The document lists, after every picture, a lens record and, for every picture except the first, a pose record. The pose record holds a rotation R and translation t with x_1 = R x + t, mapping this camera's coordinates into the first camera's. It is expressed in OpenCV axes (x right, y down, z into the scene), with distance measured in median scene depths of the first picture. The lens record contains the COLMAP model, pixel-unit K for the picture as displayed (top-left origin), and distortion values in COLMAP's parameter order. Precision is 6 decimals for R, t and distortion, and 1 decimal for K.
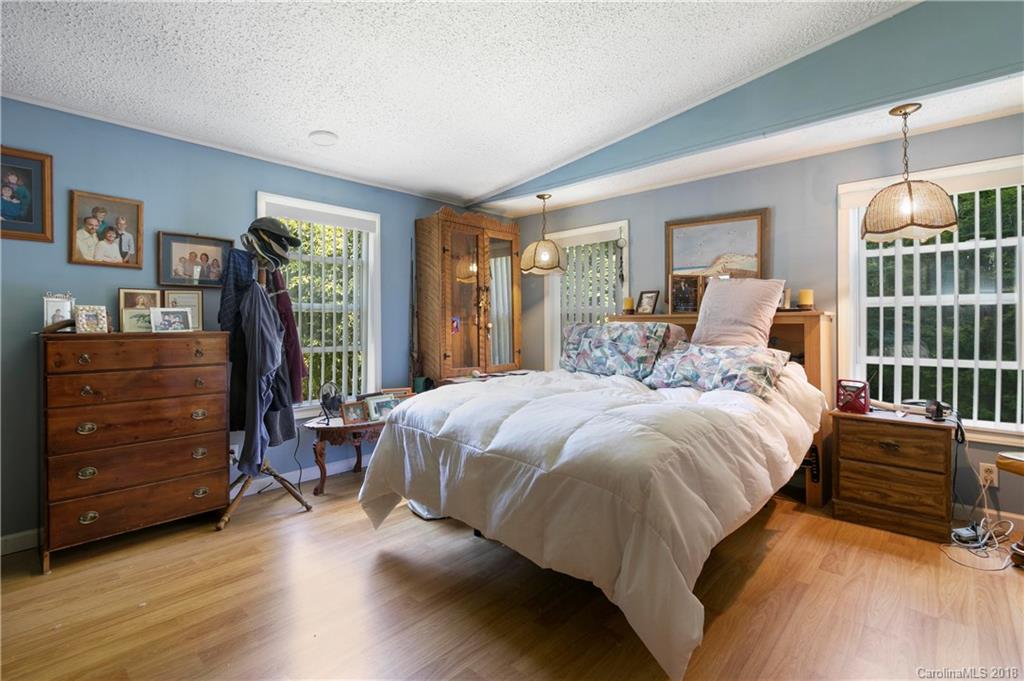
lens RADIAL K [[480.7, 0, 512.0], [0, 480.7, 340.5], [0, 0, 1]] dist [0.001442, 0.000165]
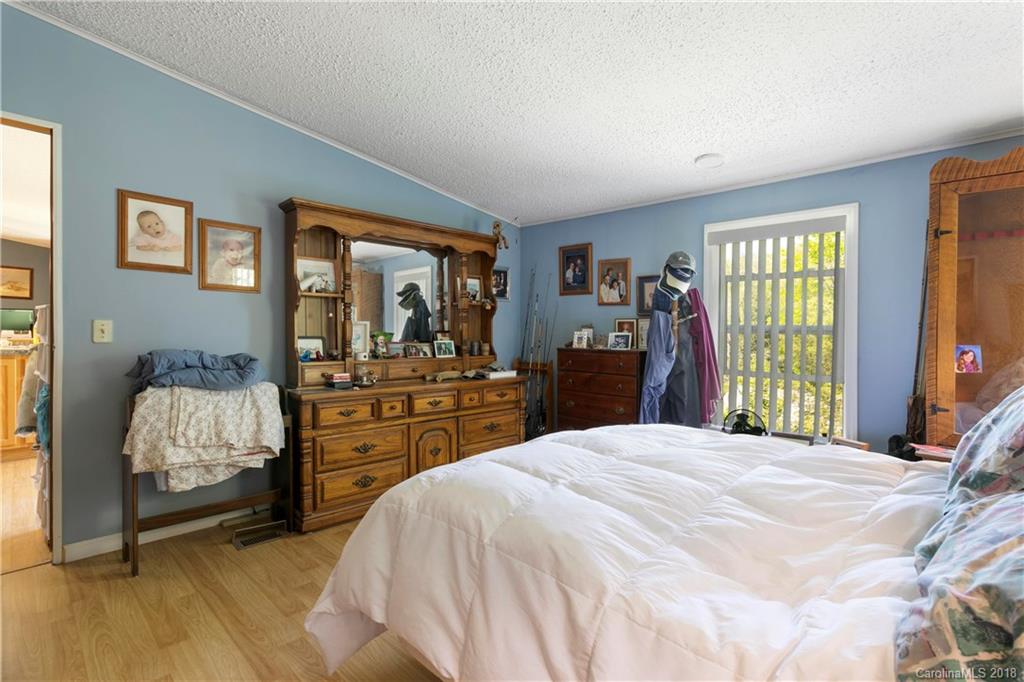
lens RADIAL K [[480.7, 0, 512.0], [0, 480.7, 341.0], [0, 0, 1]] dist [0.001442, 0.000165]
pose [[-0.041213, 0.013571, -0.999058, 0.684865], [-0.058101, 0.998183, 0.015956, -0.046899], [0.997460, 0.058704, -0.040350, 0.743535]]
